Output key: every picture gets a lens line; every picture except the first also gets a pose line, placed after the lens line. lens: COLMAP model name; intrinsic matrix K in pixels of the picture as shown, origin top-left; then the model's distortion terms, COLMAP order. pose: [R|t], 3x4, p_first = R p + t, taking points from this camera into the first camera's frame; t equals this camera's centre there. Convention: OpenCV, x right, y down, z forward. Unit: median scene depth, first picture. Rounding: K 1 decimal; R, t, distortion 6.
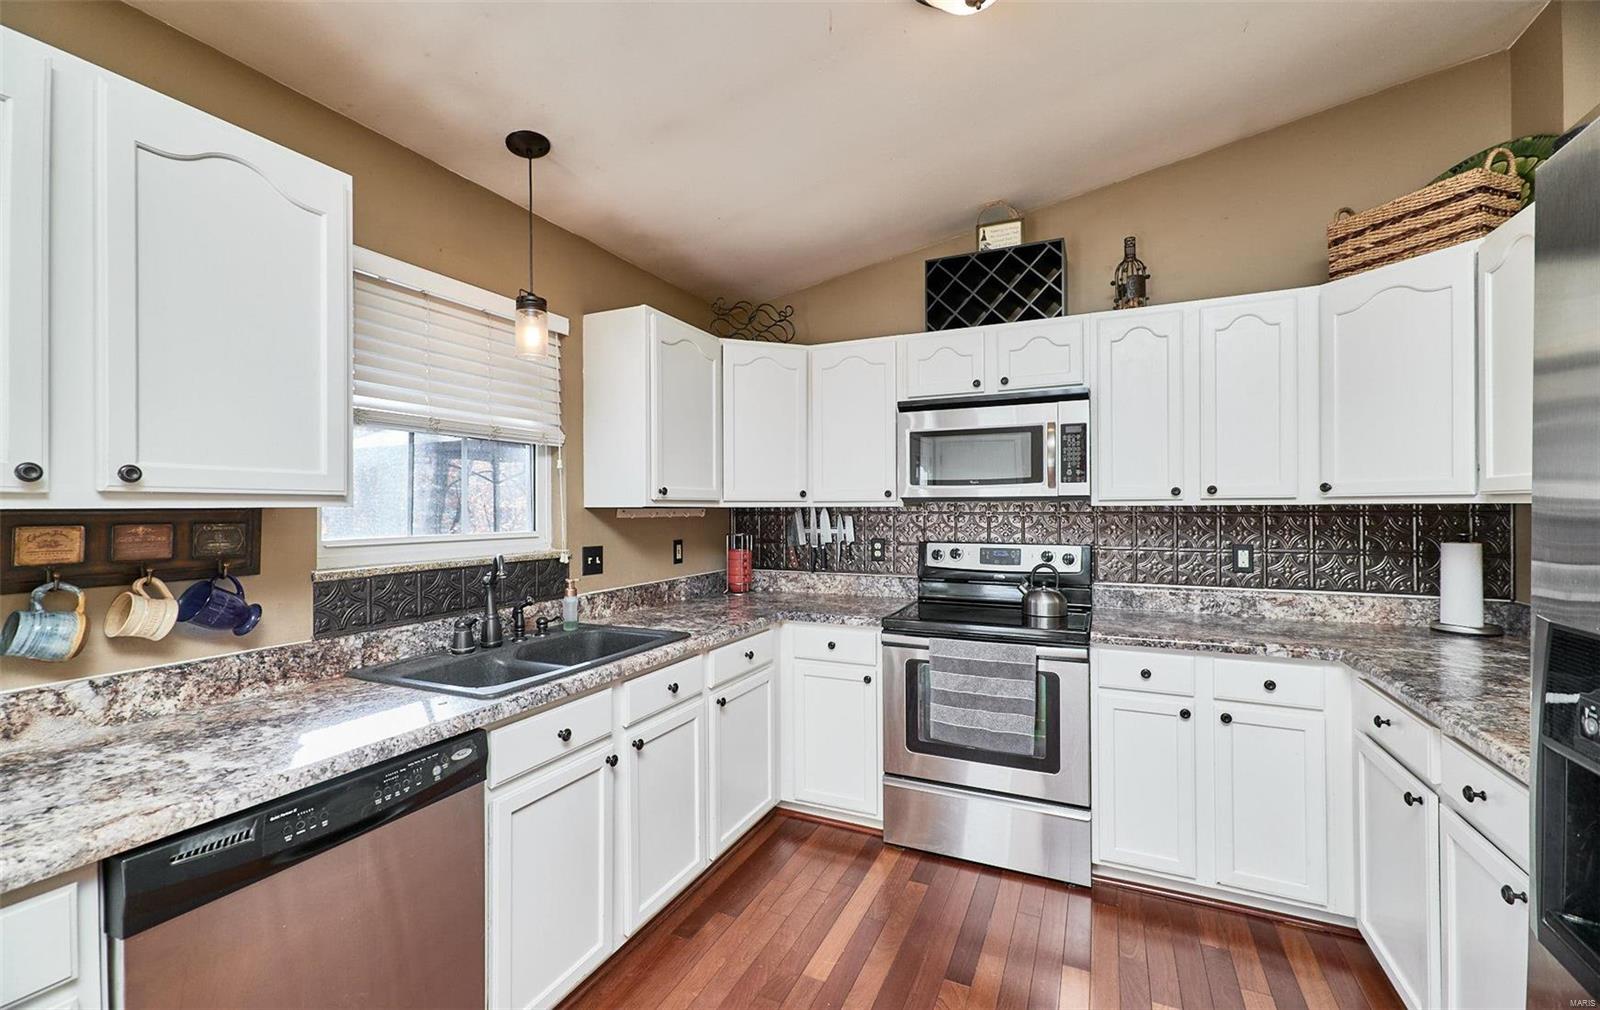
lens RADIAL K [[675.7, 0, 796.4], [0, 675.7, 507.5], [0, 0, 1]] dist [0.014295, 0.001246]
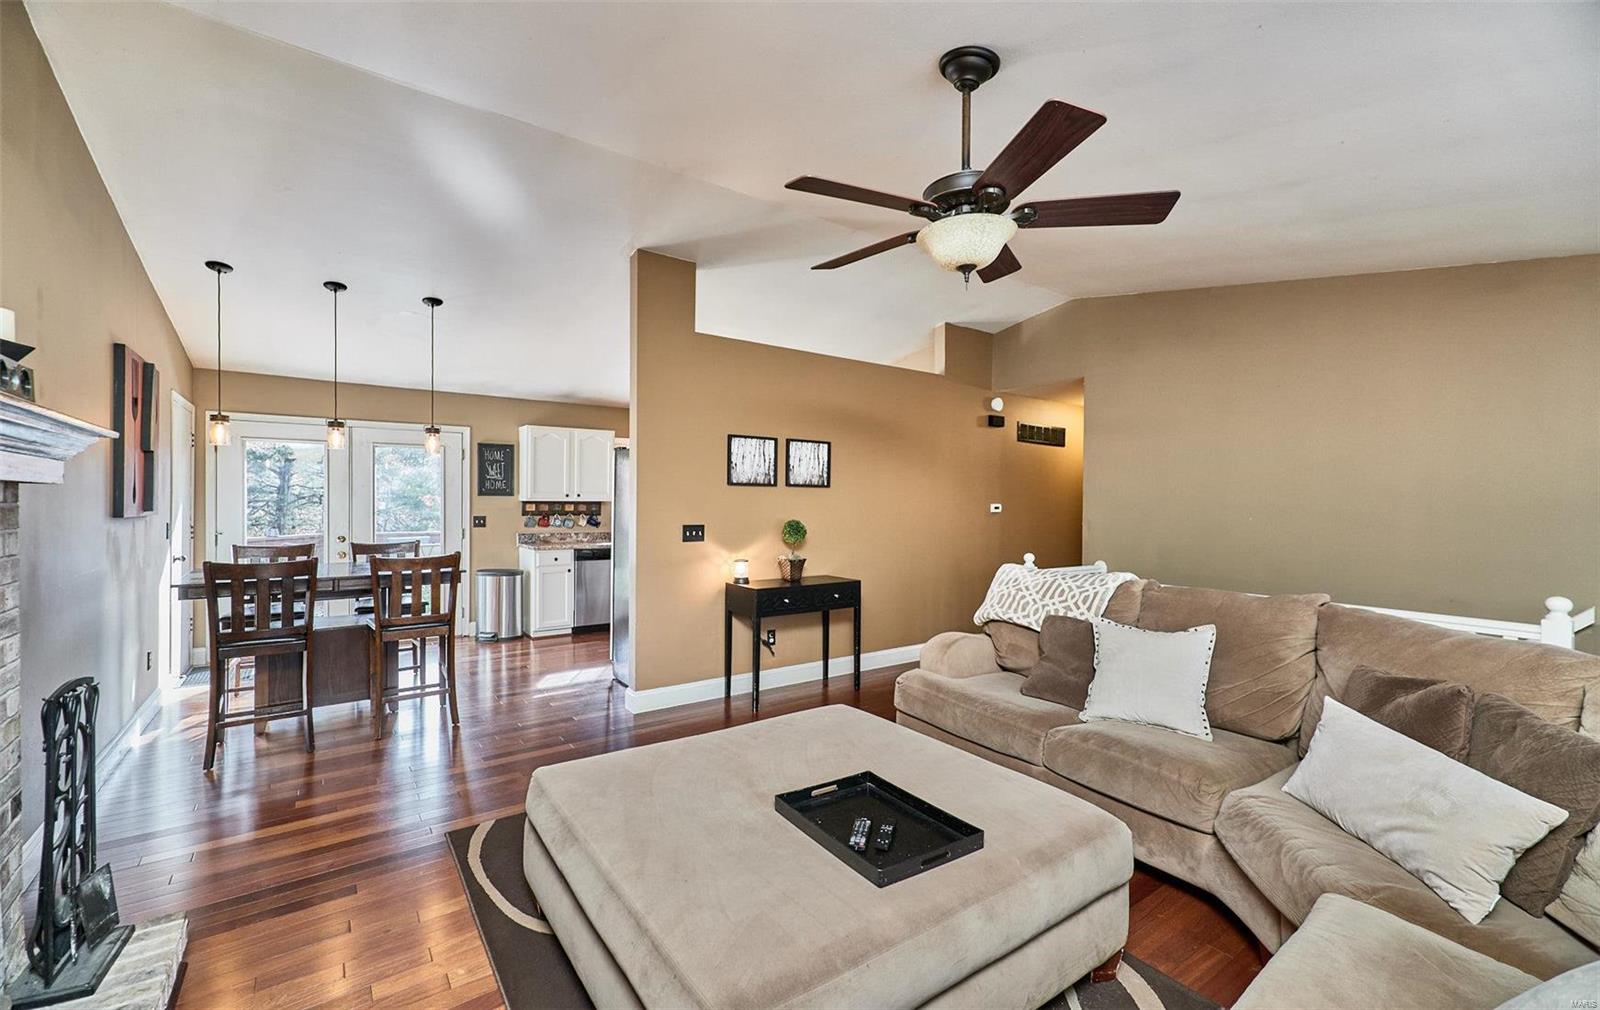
lens RADIAL K [[675.7, 0, 814.0], [0, 675.7, 501.8], [0, 0, 1]] dist [0.014295, 0.001246]
pose [[0.879319, 0.012869, -0.476060, 2.067777], [-0.014057, 0.999901, 0.001064, -0.015971], [0.476027, 0.005756, 0.879412, -1.822429]]
